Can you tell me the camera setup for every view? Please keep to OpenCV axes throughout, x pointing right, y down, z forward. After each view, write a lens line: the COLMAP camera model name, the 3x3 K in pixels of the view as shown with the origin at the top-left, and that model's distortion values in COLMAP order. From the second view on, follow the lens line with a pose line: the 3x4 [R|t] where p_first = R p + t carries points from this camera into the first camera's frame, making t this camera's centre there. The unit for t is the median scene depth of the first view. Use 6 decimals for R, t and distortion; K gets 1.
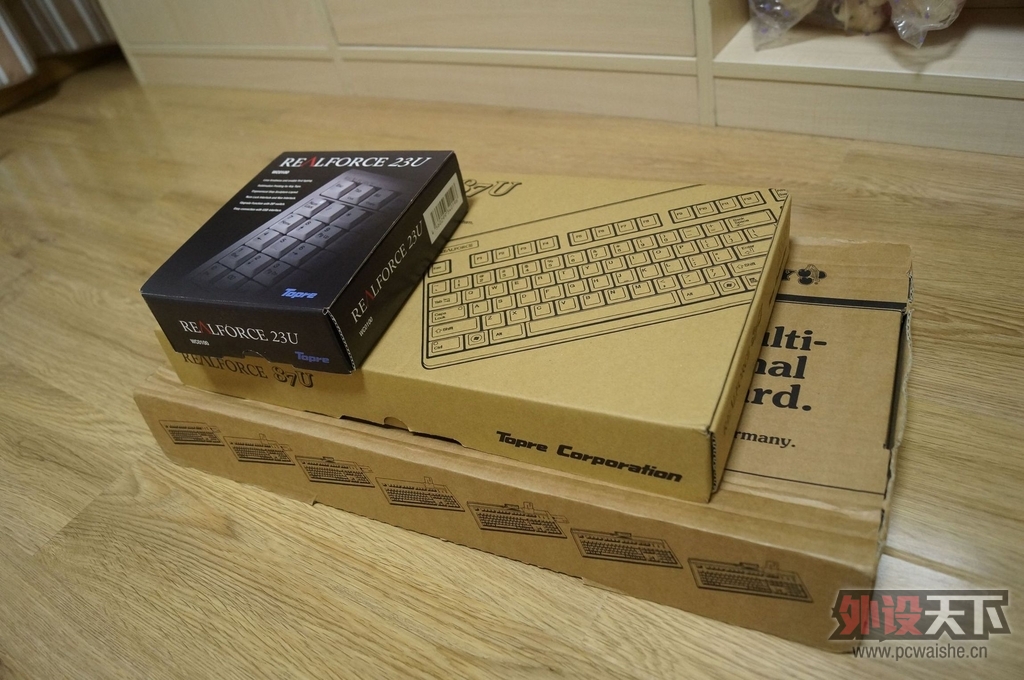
lens RADIAL K [[773.8, 0, 510.3], [0, 773.8, 344.3], [0, 0, 1]] dist [-0.087130, 0.020469]
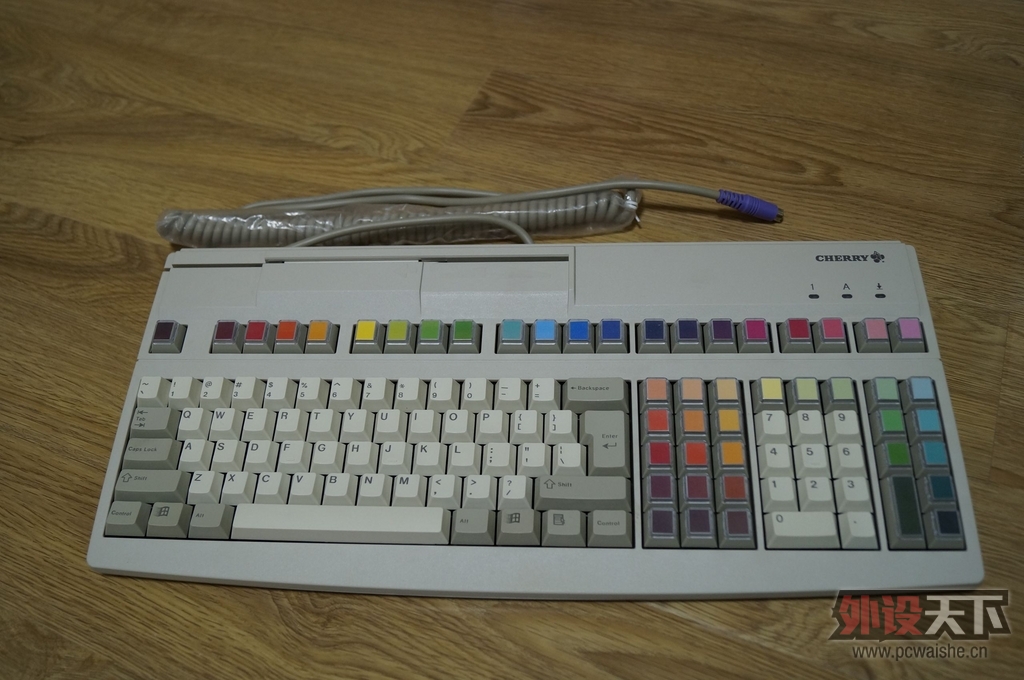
lens RADIAL K [[931.8, 0, 510.4], [0, 931.8, 343.5], [0, 0, 1]] dist [-0.063408, 0.000000]
pose [[0.977360, -0.058808, 0.203246, 0.144282], [0.016692, 0.979035, 0.203009, -0.007329], [-0.210924, -0.195020, 0.957851, -0.186692]]
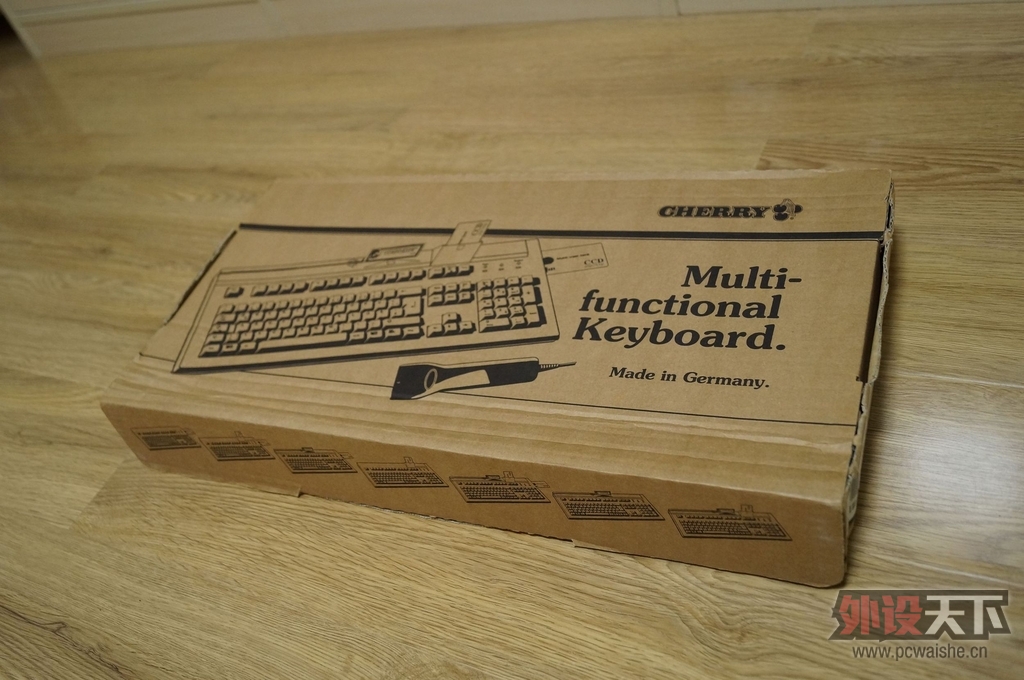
lens RADIAL K [[931.8, 0, 509.1], [0, 931.8, 339.9], [0, 0, 1]] dist [-0.063408, 0.000000]
pose [[0.988669, -0.145491, 0.036965, -0.064502], [0.144611, 0.989161, 0.025470, 0.083748], [-0.040270, -0.019836, 0.998992, -0.230752]]
